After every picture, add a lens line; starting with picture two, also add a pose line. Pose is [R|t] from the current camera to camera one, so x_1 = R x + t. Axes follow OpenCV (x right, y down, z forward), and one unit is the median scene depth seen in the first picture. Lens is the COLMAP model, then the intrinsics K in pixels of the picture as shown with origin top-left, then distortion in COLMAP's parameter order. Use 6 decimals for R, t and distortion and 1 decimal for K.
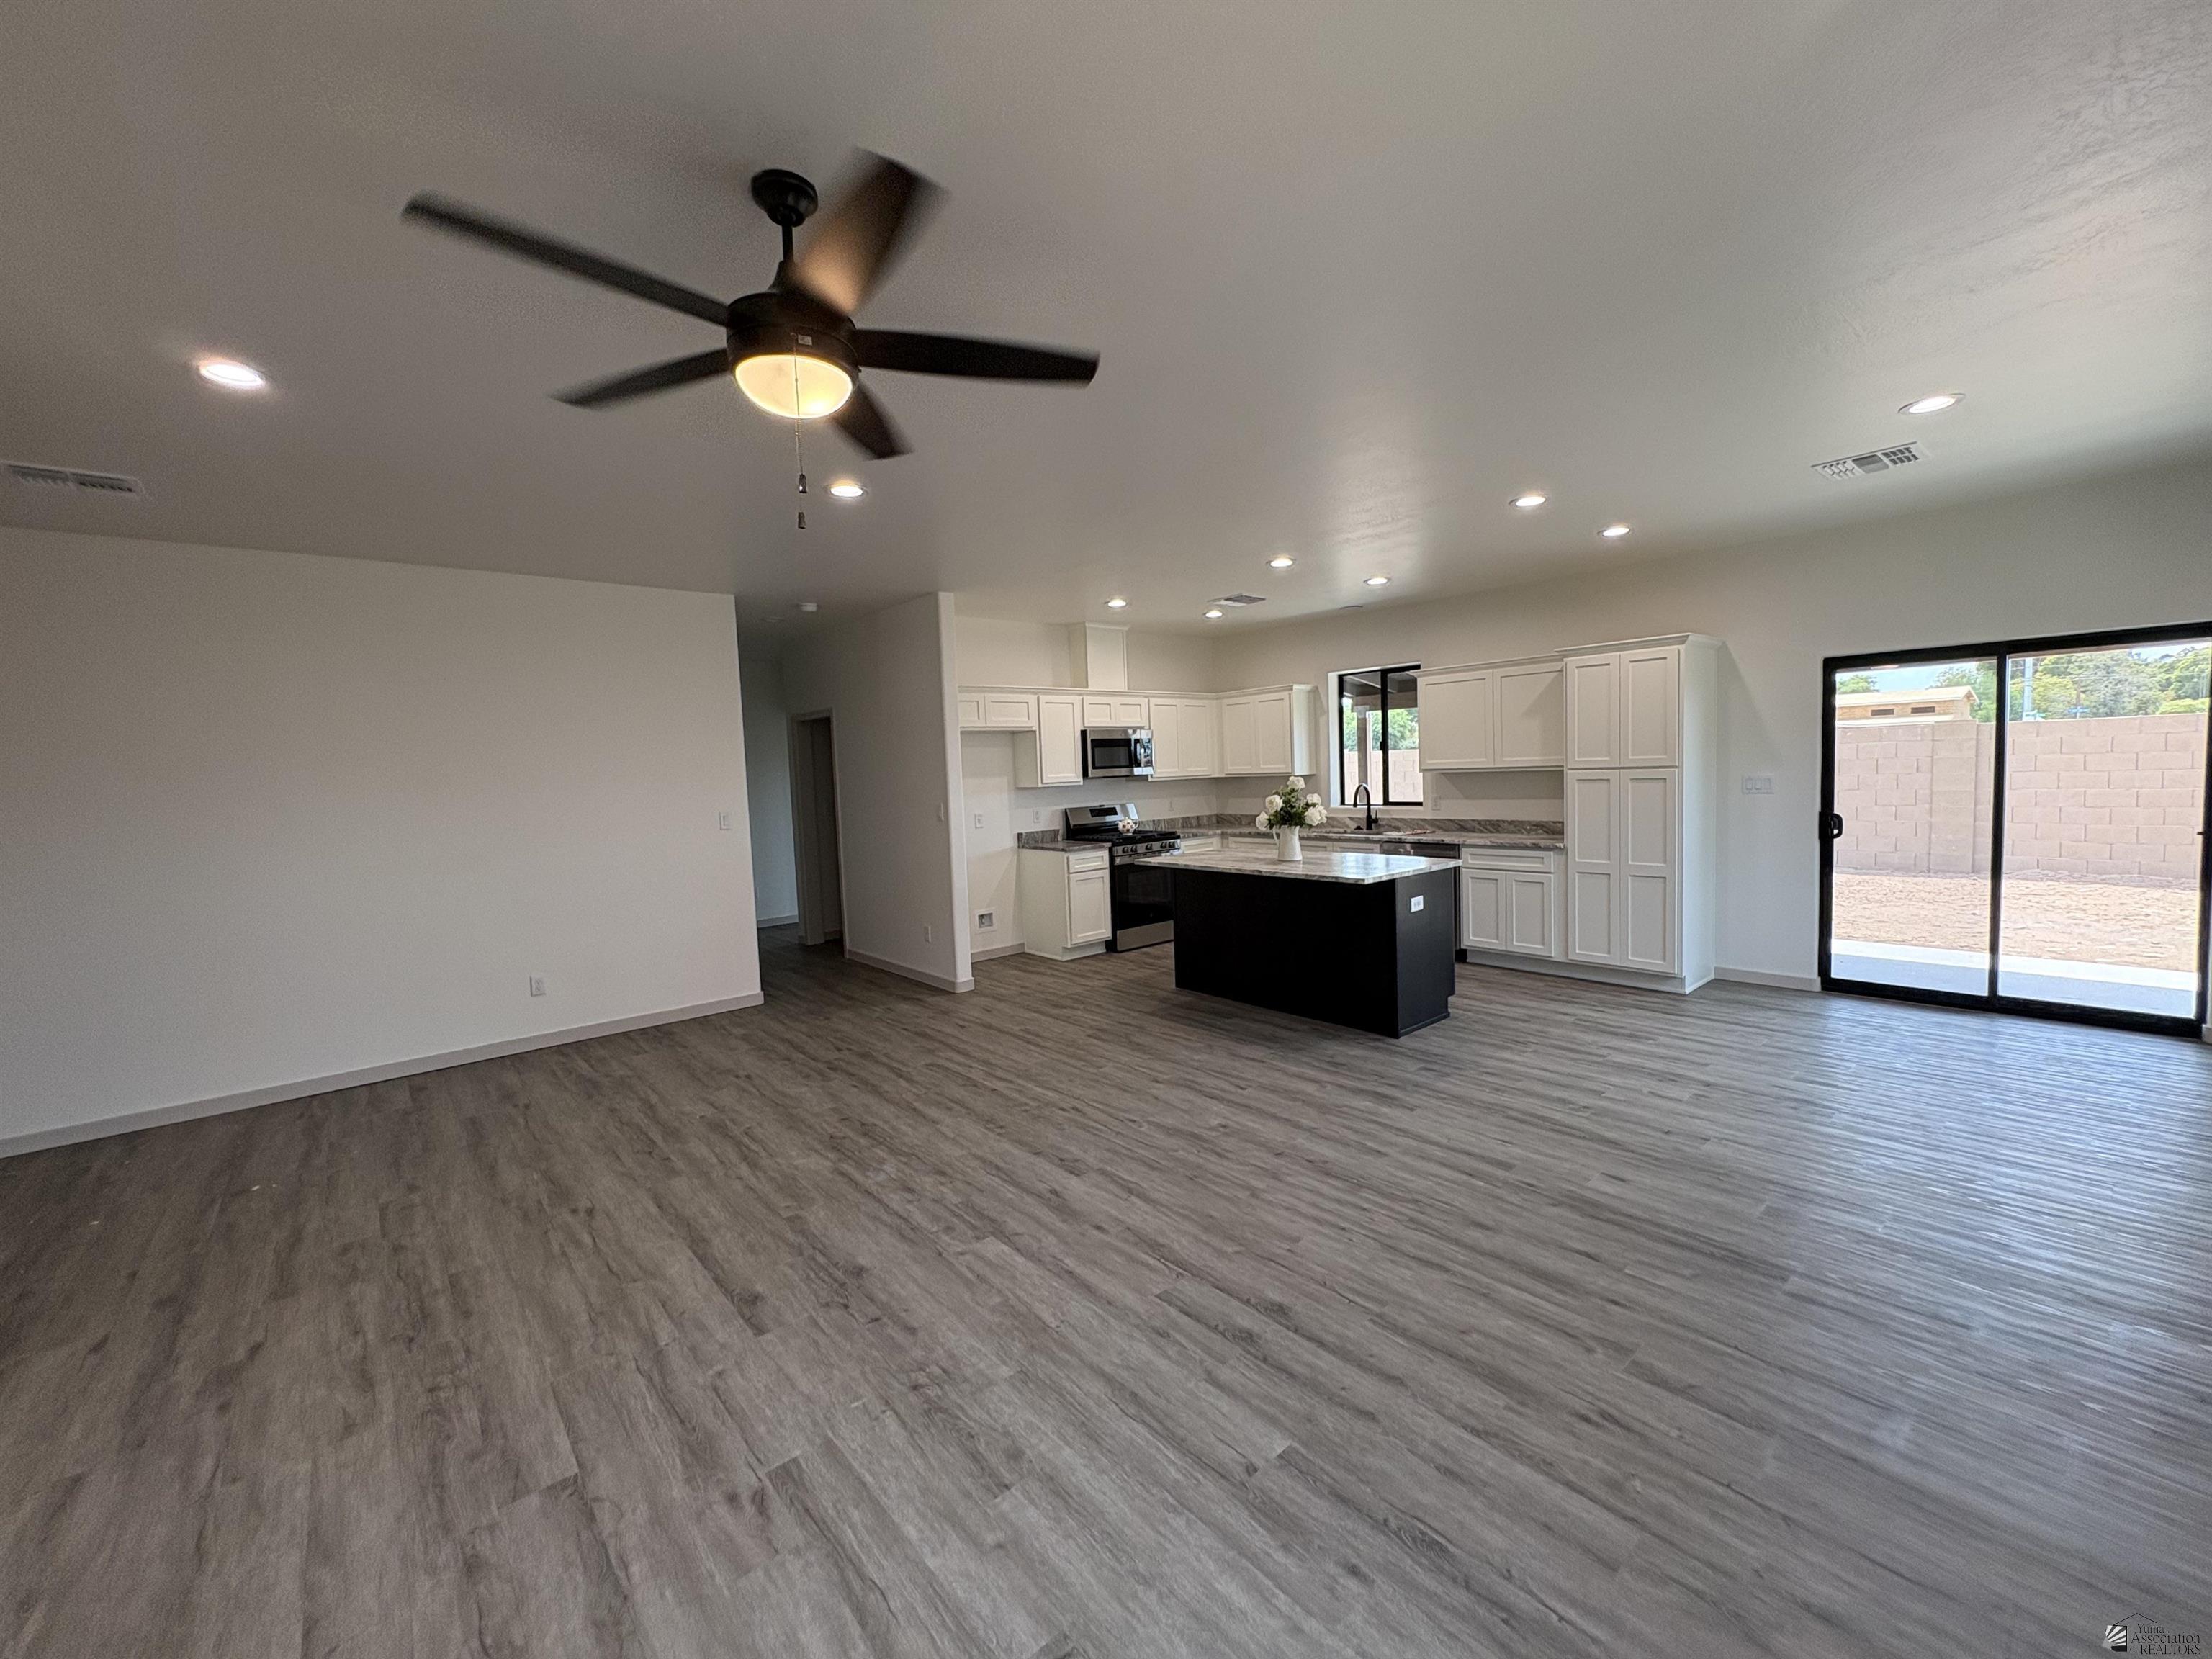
lens RADIAL K [[885.1, 0, 1106.0], [0, 885.1, 829.5], [0, 0, 1]] dist [-0.000450, -0.000156]
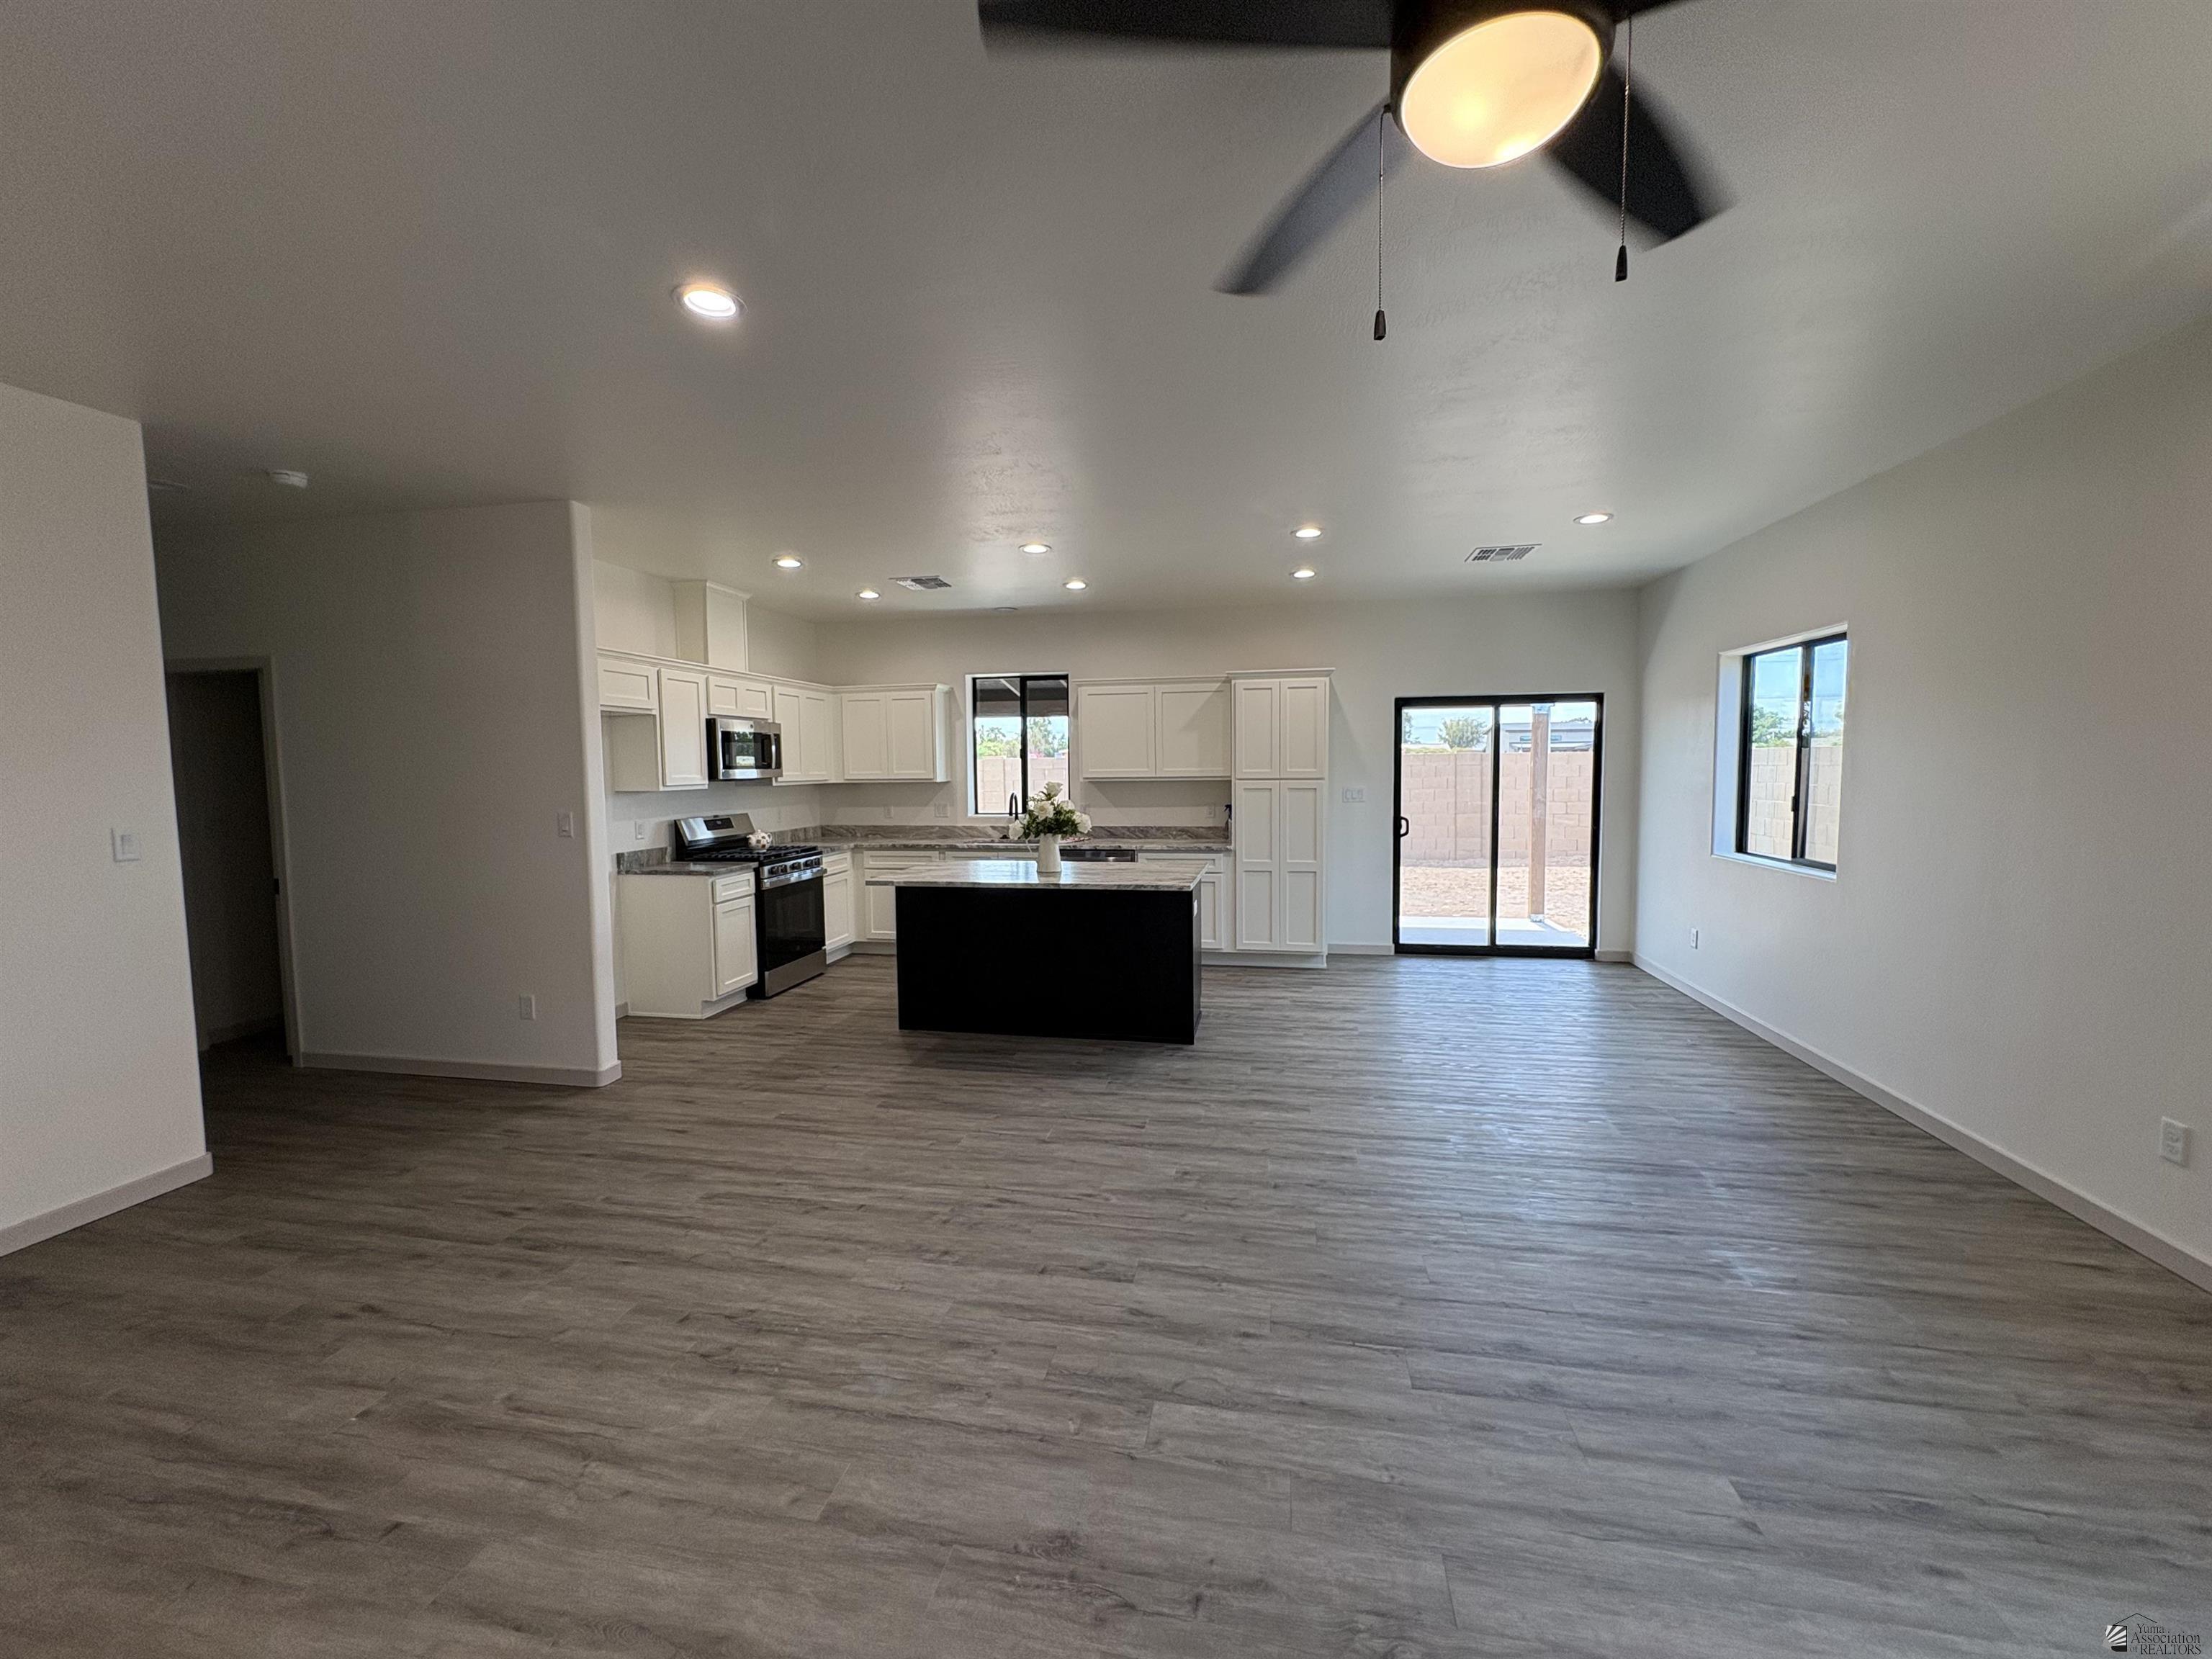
lens RADIAL K [[887.2, 0, 1104.0], [0, 887.2, 830.8], [0, 0, 1]] dist [0.000170, 0.000307]
pose [[0.785661, -0.015440, 0.618464, -0.333417], [0.024252, 0.999689, -0.005852, -0.000956], [-0.618182, 0.019597, 0.785791, 0.248708]]
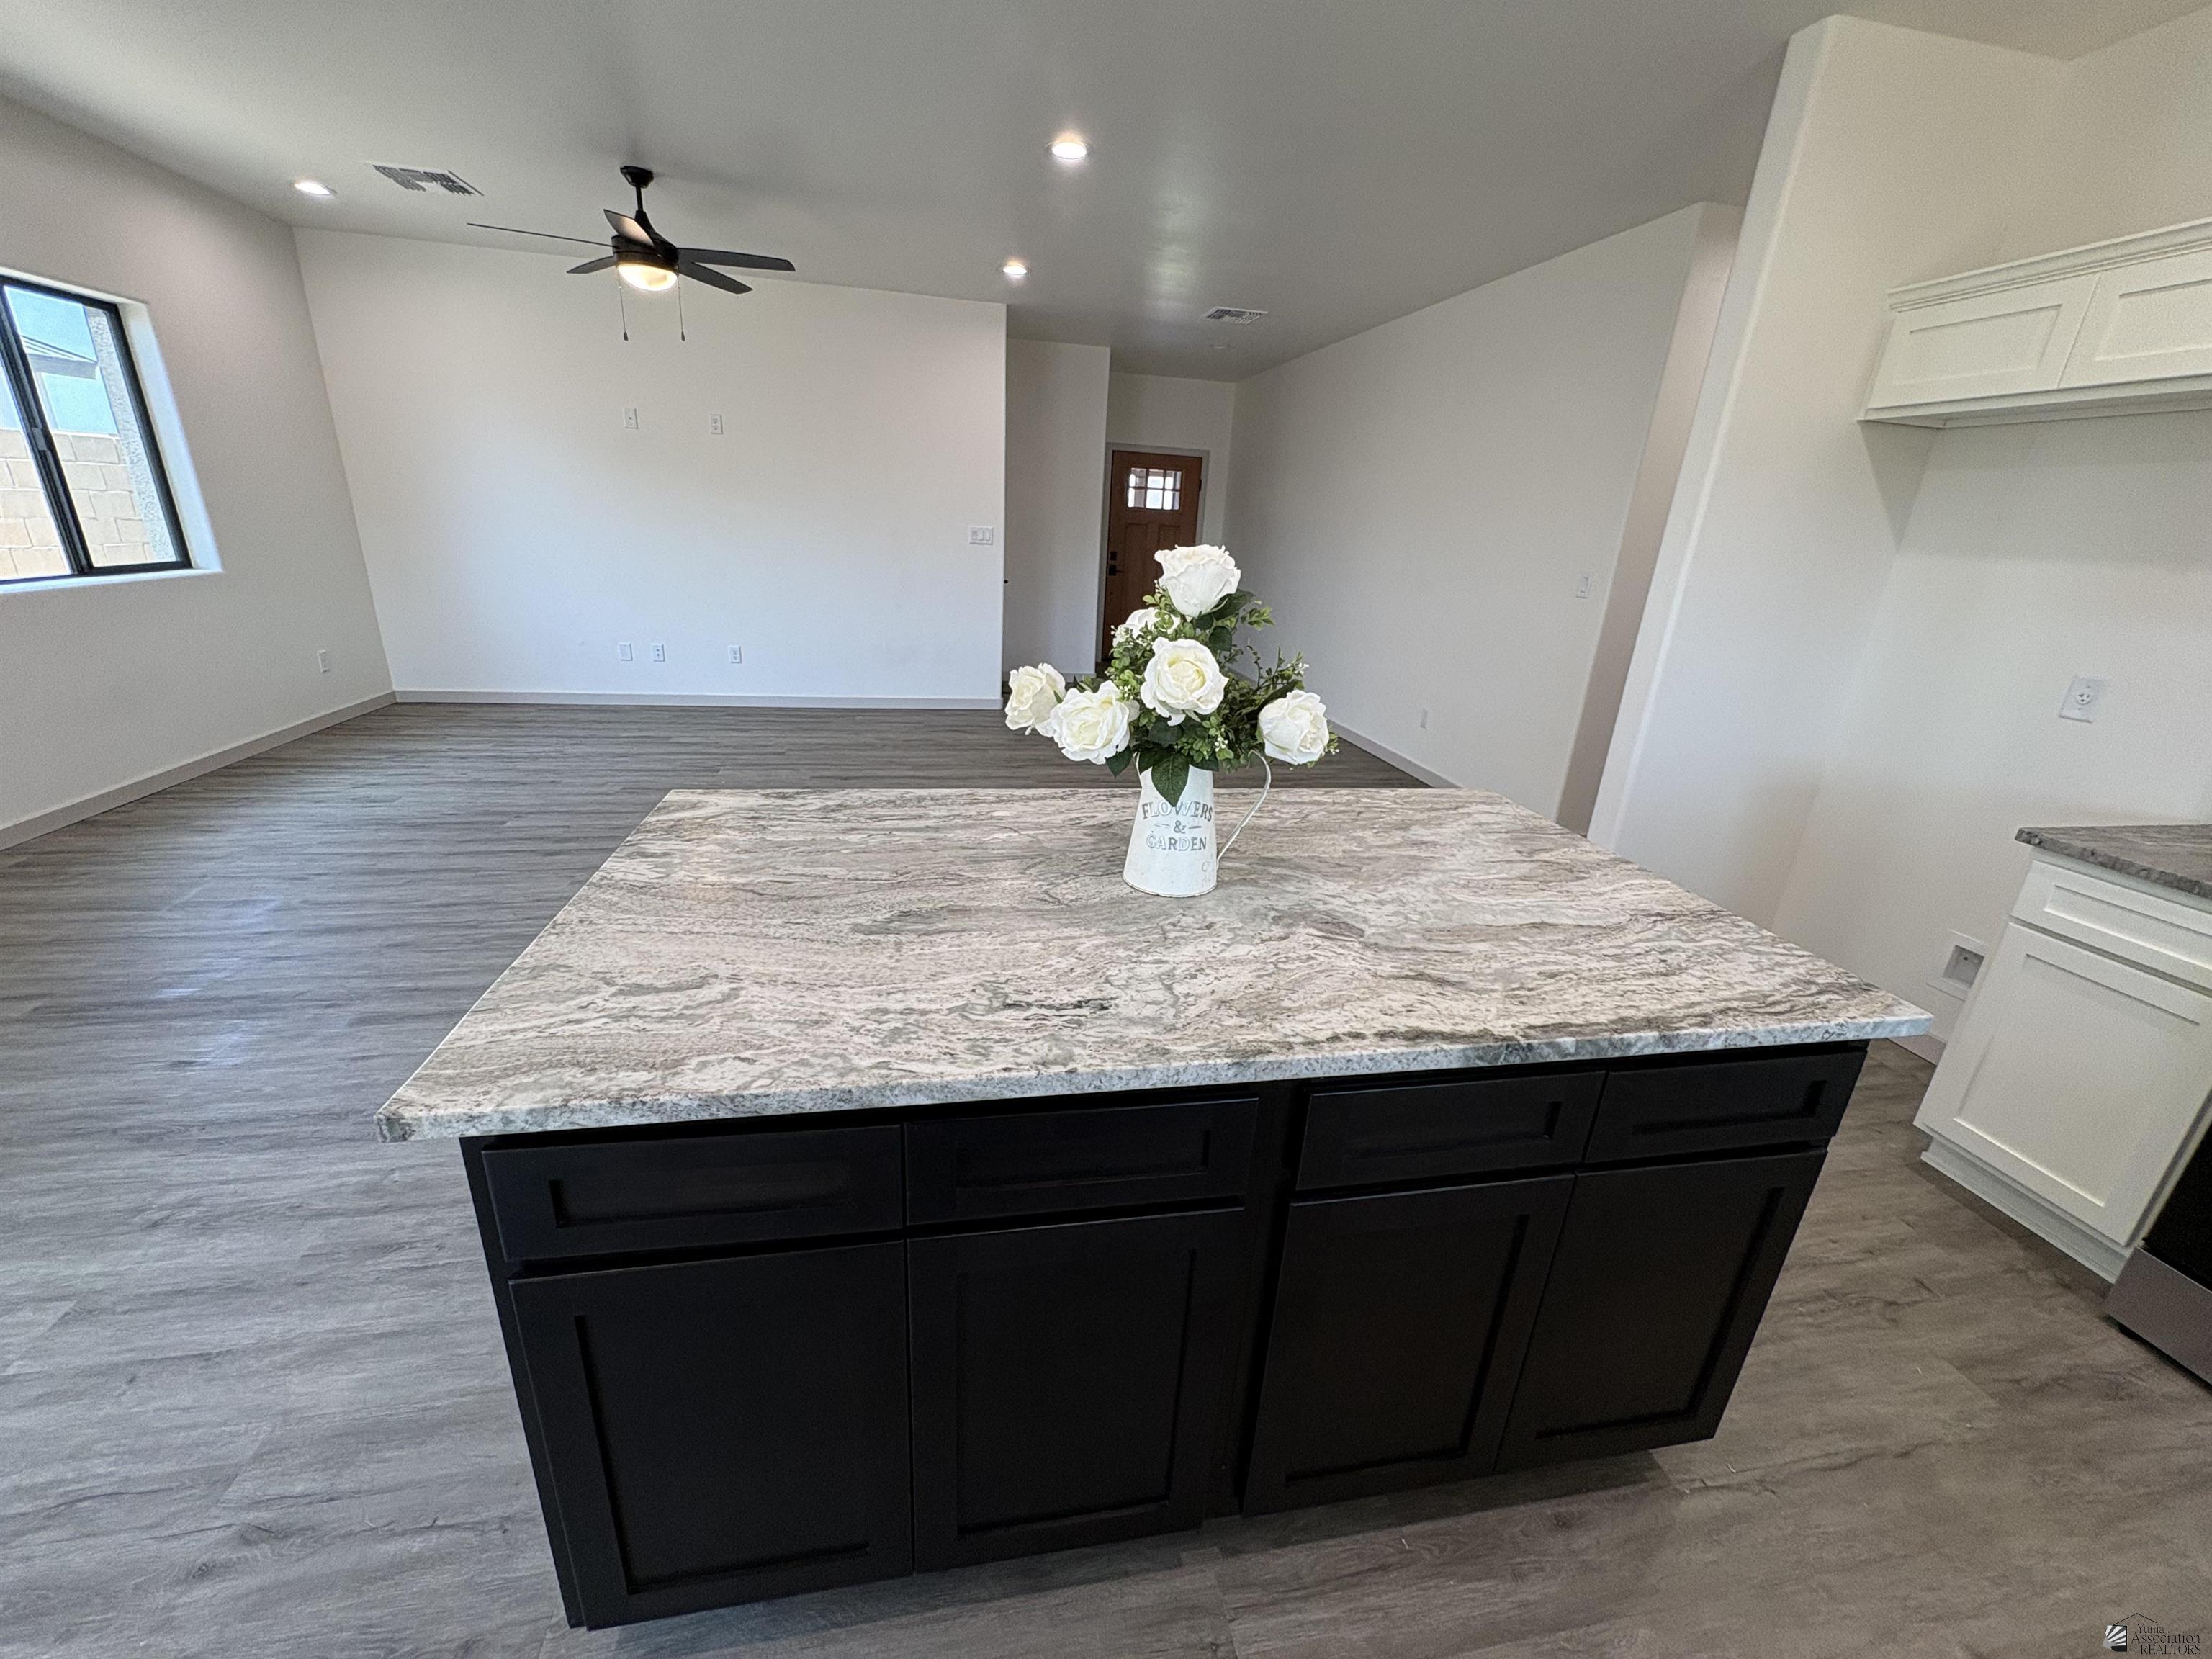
lens RADIAL K [[887.2, 0, 1104.0], [0, 887.2, 830.8], [0, 0, 1]] dist [0.000170, 0.000307]
pose [[-0.498366, 0.309047, -0.810013, 0.439511], [-0.090836, 0.910551, 0.403294, -0.086380], [0.862195, 0.274566, -0.425715, 1.145439]]
